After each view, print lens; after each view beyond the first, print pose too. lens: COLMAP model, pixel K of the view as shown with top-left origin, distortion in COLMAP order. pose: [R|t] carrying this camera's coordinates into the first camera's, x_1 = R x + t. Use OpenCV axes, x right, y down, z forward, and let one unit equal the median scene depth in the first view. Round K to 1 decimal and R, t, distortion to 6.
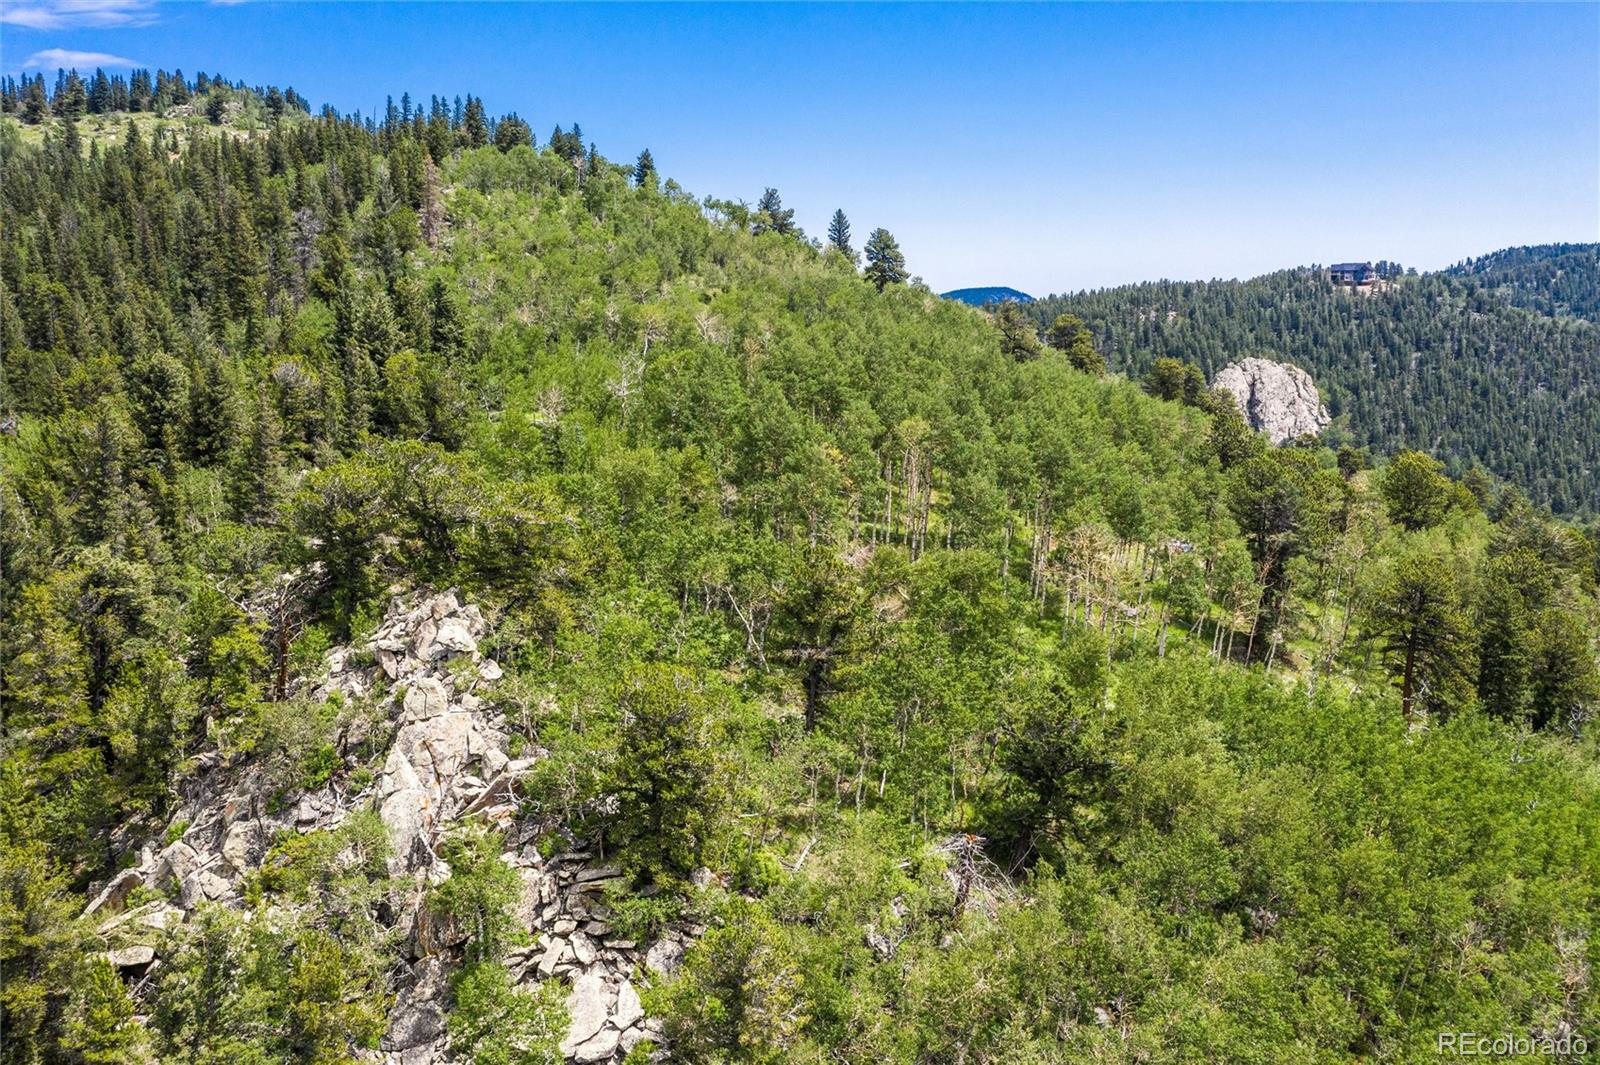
lens RADIAL K [[1264.9, 0, 798.7], [0, 1264.9, 529.9], [0, 0, 1]] dist [-0.015004, 0.005181]
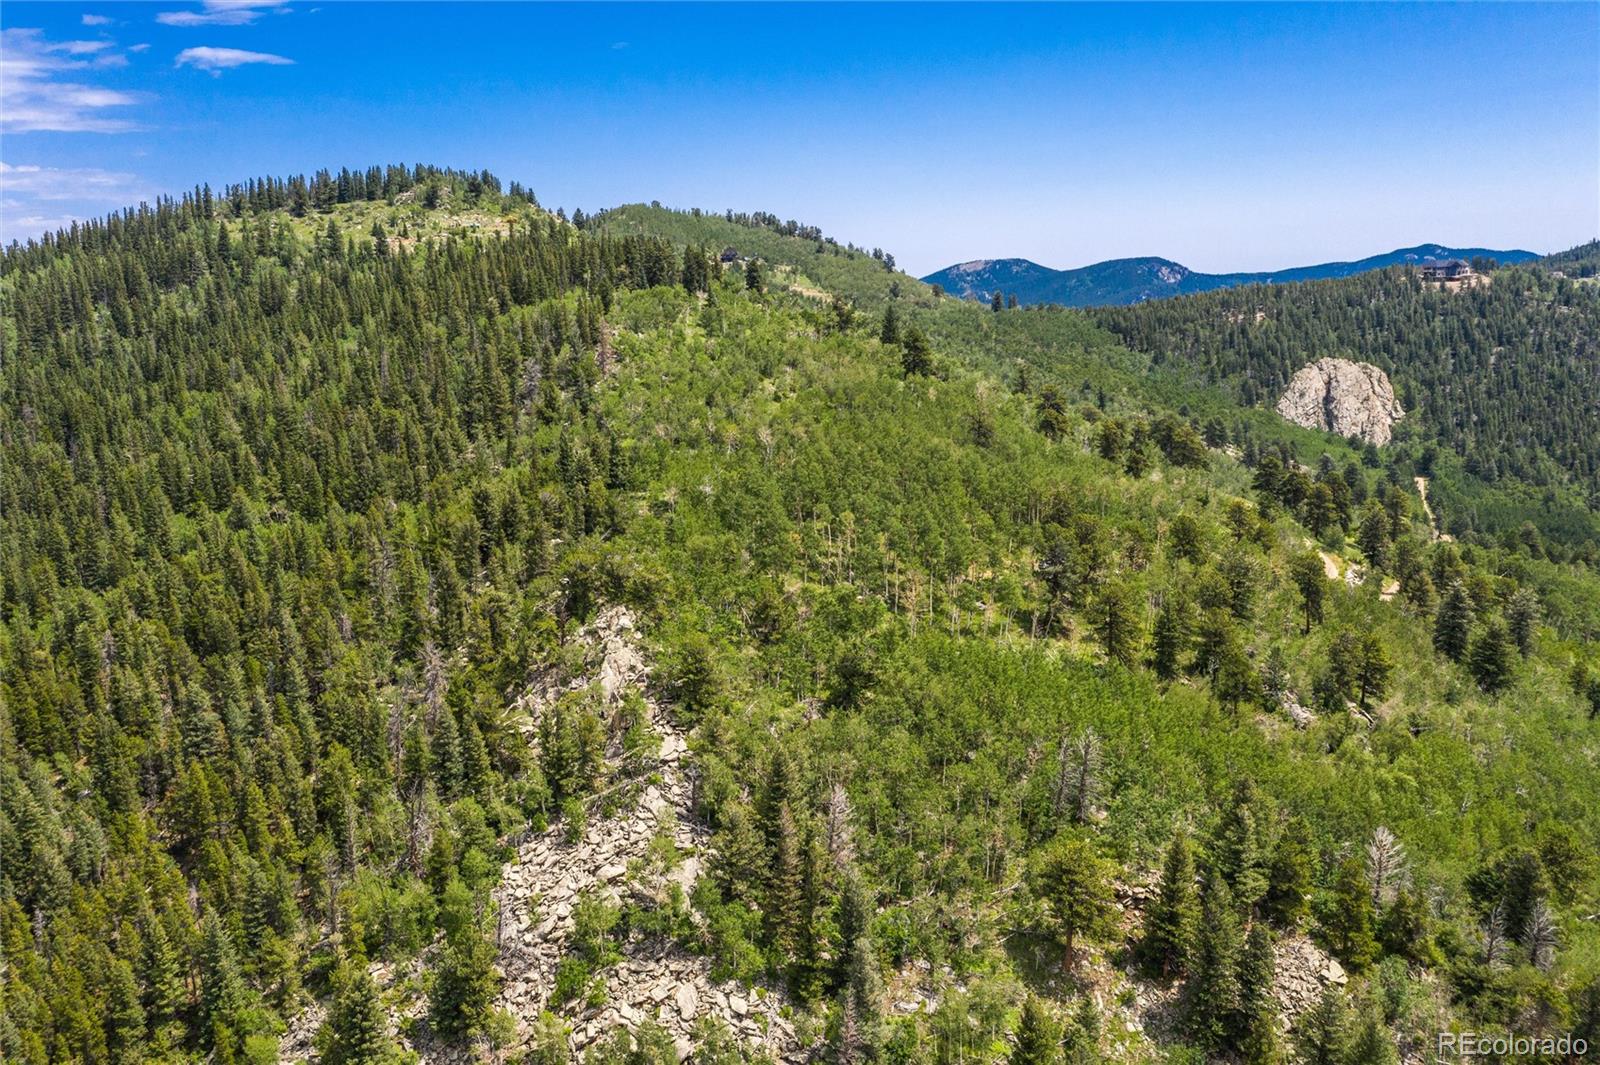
lens RADIAL K [[1264.9, 0, 800.3], [0, 1264.9, 533.0], [0, 0, 1]] dist [-0.015004, 0.005181]
pose [[0.992815, -0.000571, -0.119658, 0.152117], [0.003687, 0.999660, 0.025822, -0.063030], [0.119602, -0.026078, 0.992479, -0.586424]]
